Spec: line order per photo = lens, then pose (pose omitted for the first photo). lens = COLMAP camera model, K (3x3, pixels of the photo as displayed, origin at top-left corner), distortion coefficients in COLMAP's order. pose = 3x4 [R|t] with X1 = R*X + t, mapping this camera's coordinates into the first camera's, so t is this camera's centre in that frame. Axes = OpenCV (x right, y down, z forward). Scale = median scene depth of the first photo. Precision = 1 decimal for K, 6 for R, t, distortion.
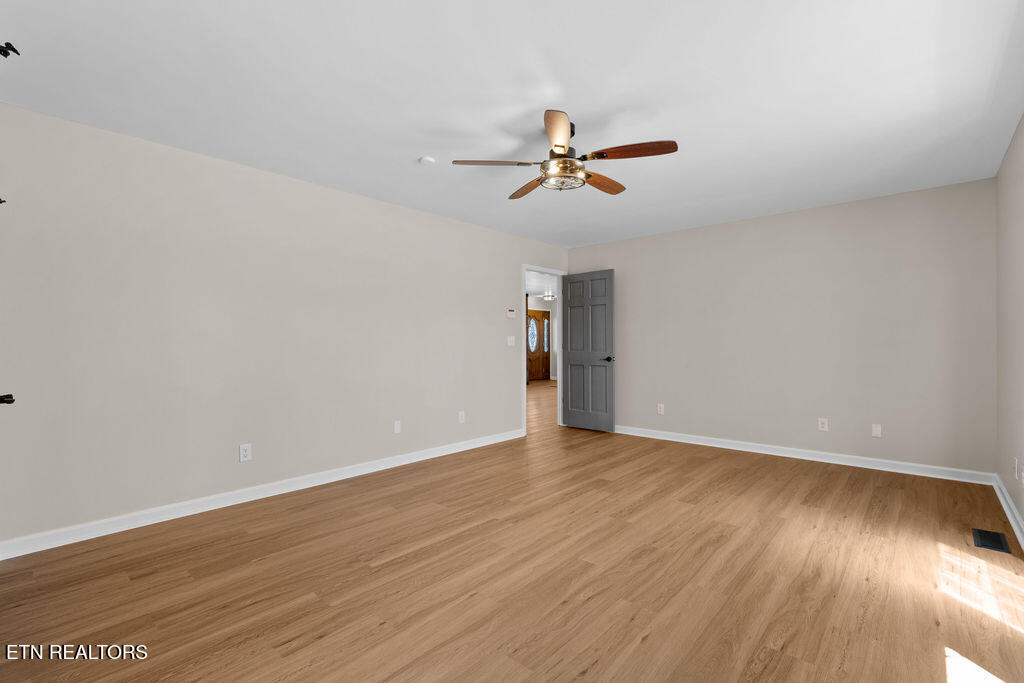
lens RADIAL K [[469.1, 0, 511.4], [0, 469.1, 337.9], [0, 0, 1]] dist [-0.000539, 0.000077]
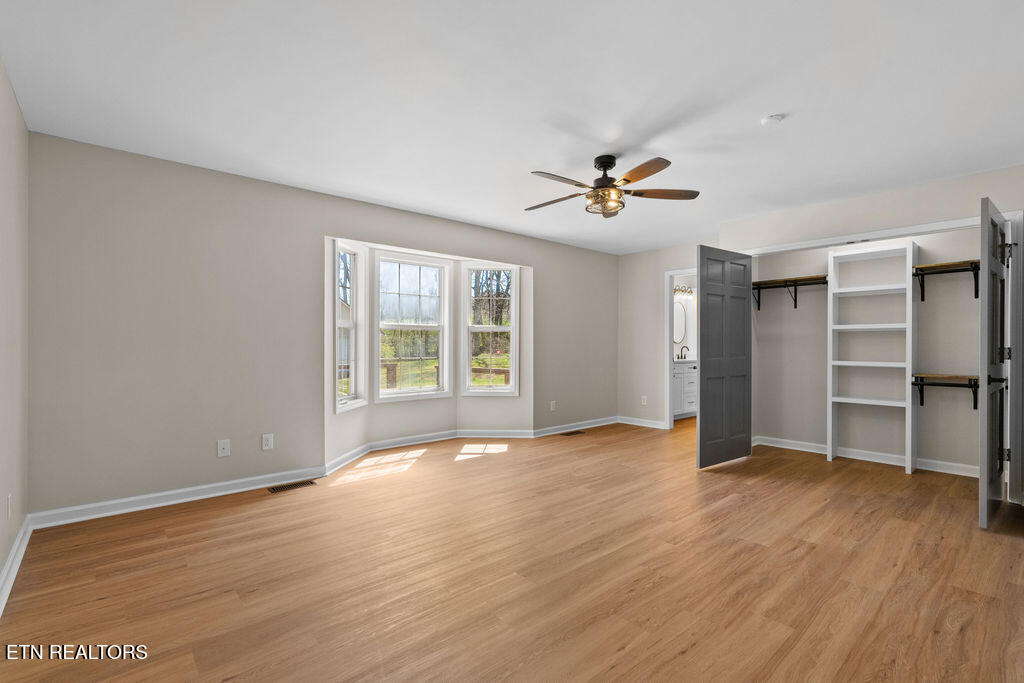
lens RADIAL K [[469.1, 0, 511.4], [0, 469.1, 337.9], [0, 0, 1]] dist [-0.000539, 0.000077]
pose [[-0.993583, -0.000472, 0.113100, 0.215683], [-0.002790, 0.999789, -0.020334, 0.019275], [-0.113067, -0.020519, -0.993376, 2.269099]]
